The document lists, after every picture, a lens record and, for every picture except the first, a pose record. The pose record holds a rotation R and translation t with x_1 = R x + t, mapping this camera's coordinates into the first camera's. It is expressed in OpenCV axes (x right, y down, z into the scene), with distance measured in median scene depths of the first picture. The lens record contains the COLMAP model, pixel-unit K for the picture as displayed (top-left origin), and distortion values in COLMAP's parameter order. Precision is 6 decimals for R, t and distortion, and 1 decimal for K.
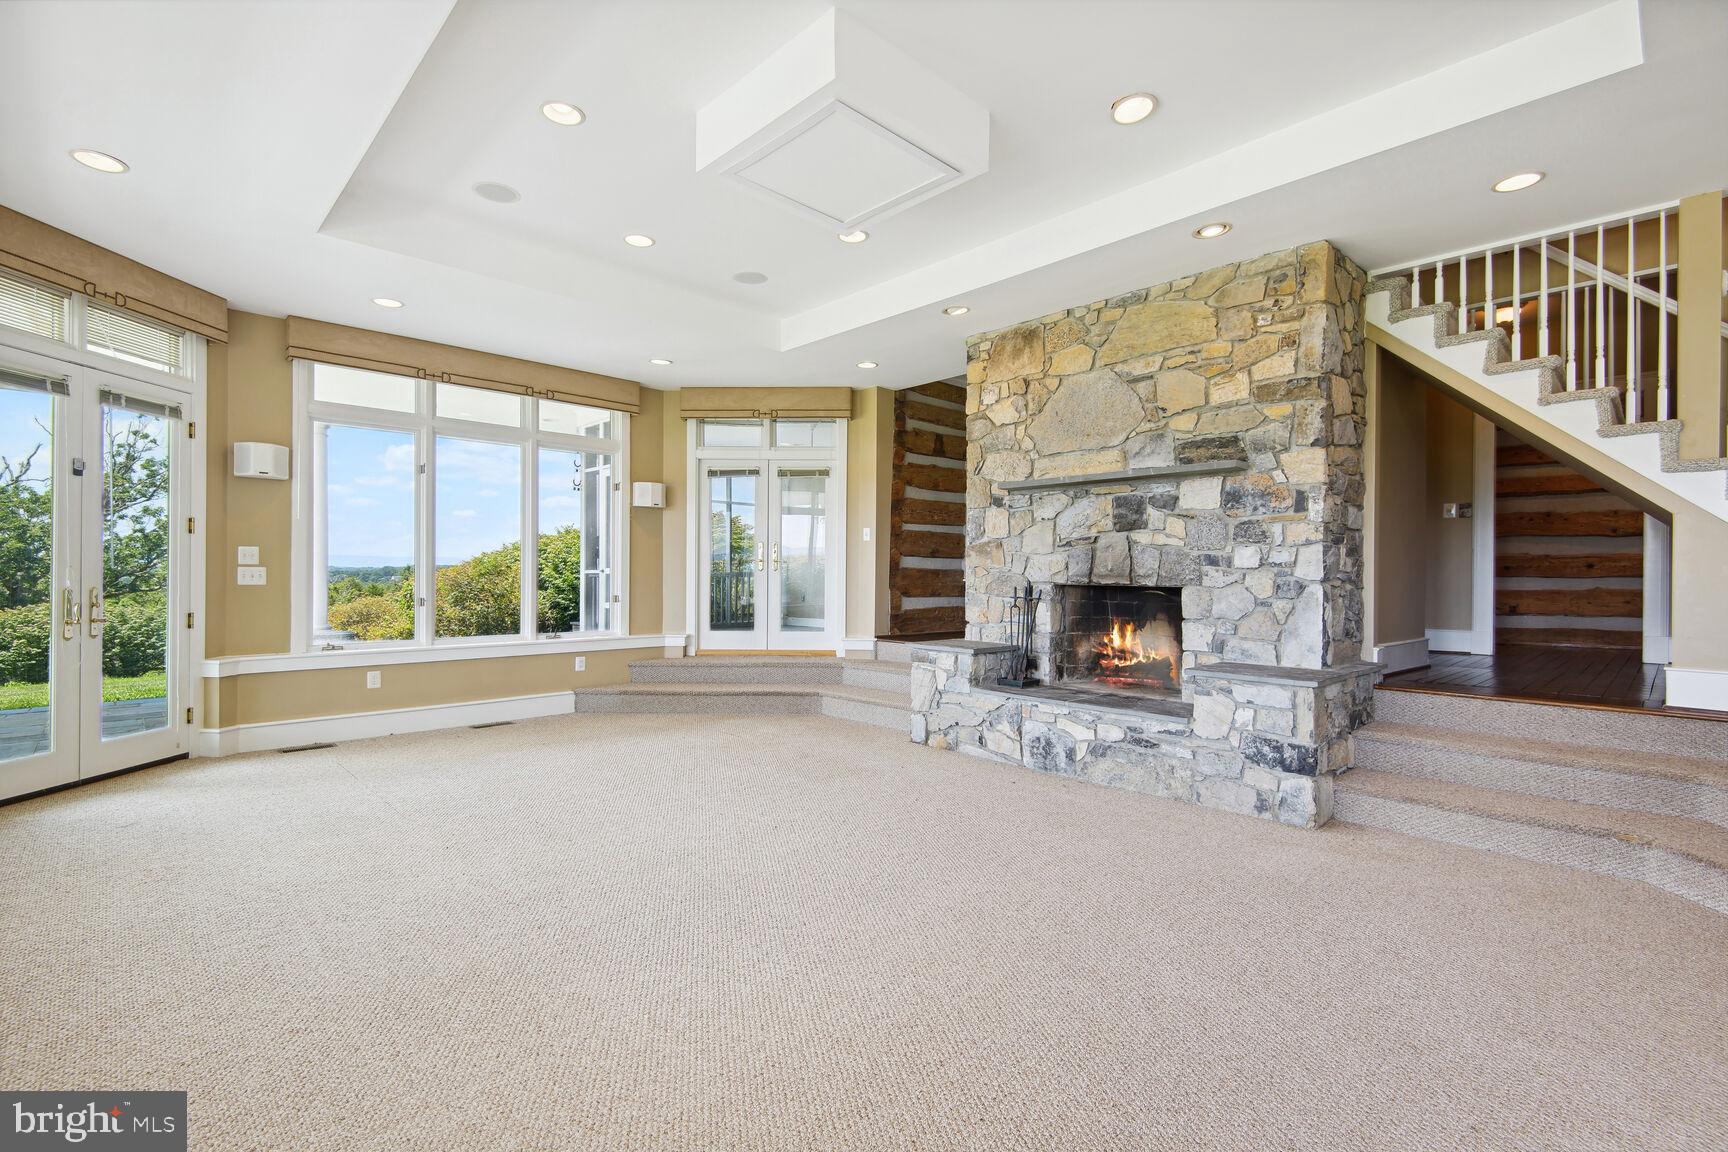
lens RADIAL K [[790.1, 0, 854.2], [0, 790.1, 570.9], [0, 0, 1]] dist [0.005716, 0.000294]
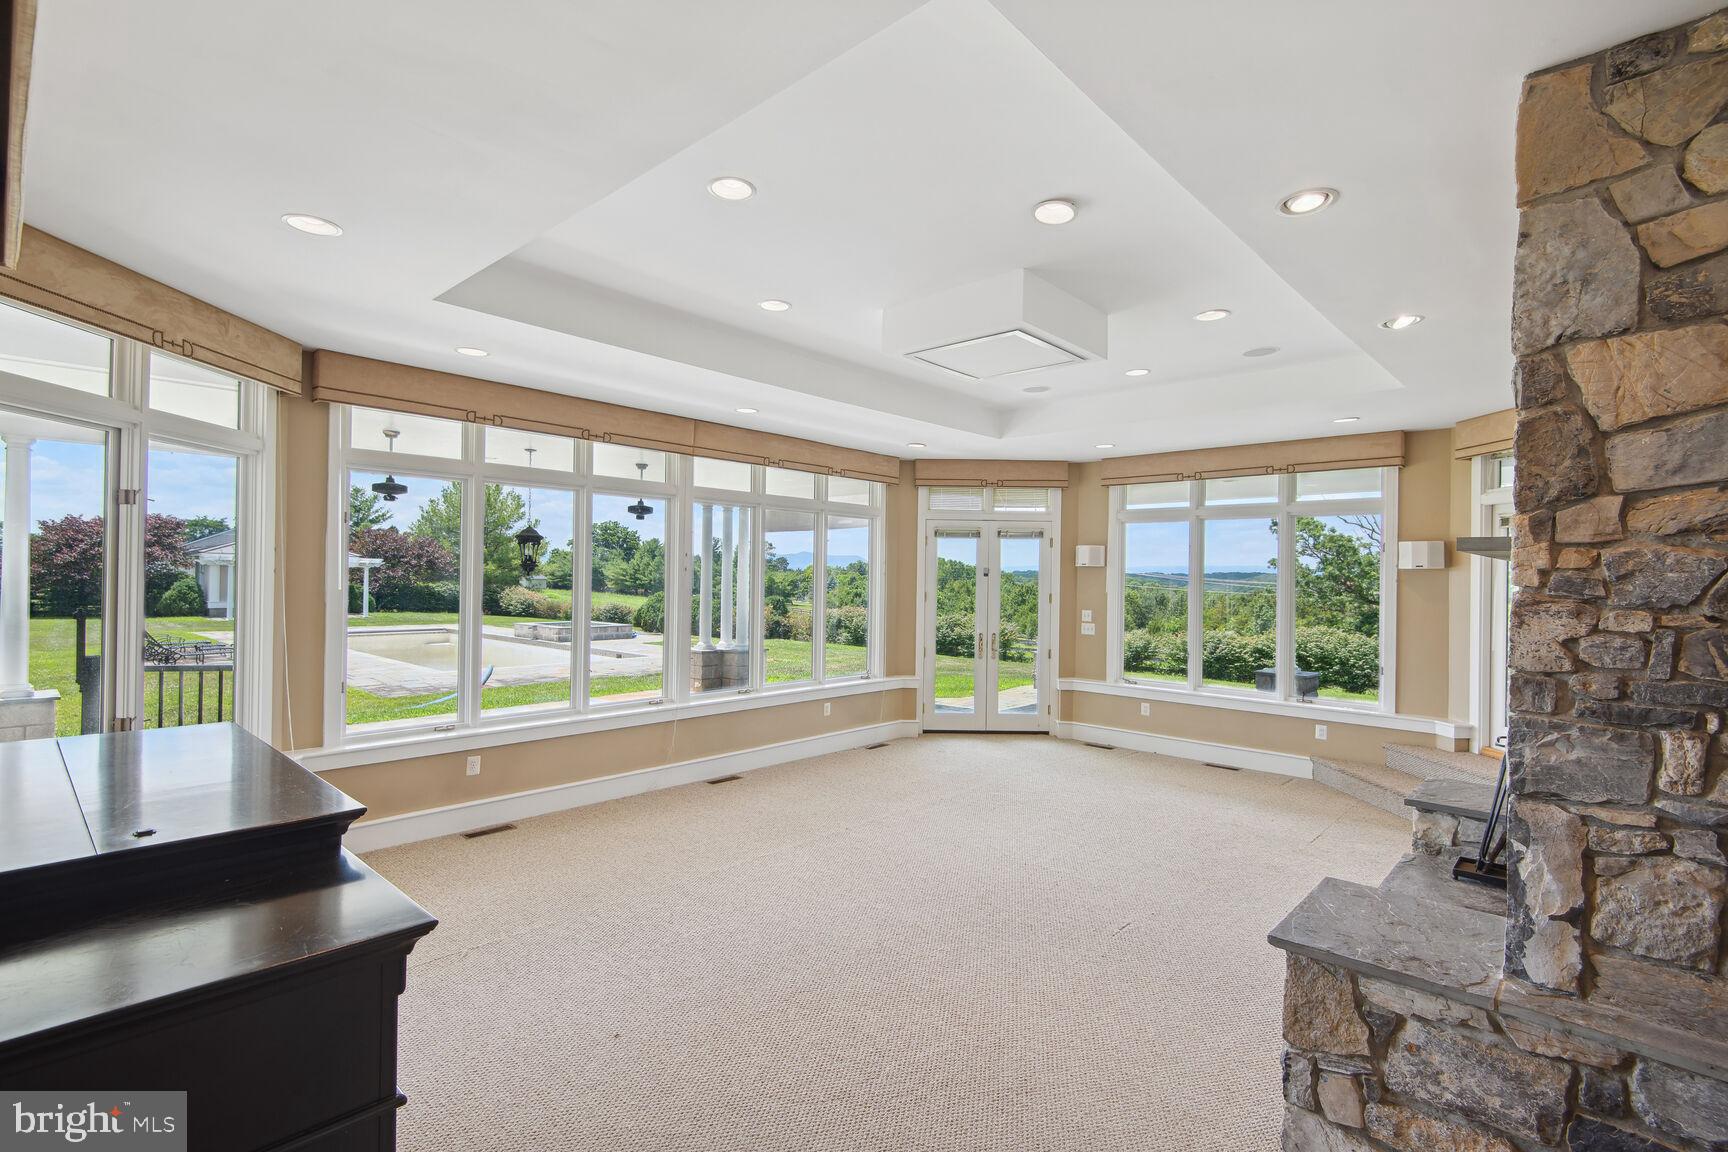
lens RADIAL K [[790.1, 0, 857.2], [0, 790.1, 571.9], [0, 0, 1]] dist [0.005716, 0.000294]
pose [[0.060064, -0.009120, -0.998153, 0.805951], [-0.011774, 0.999882, -0.009844, -0.088886], [0.998125, 0.012344, 0.059950, 0.461785]]
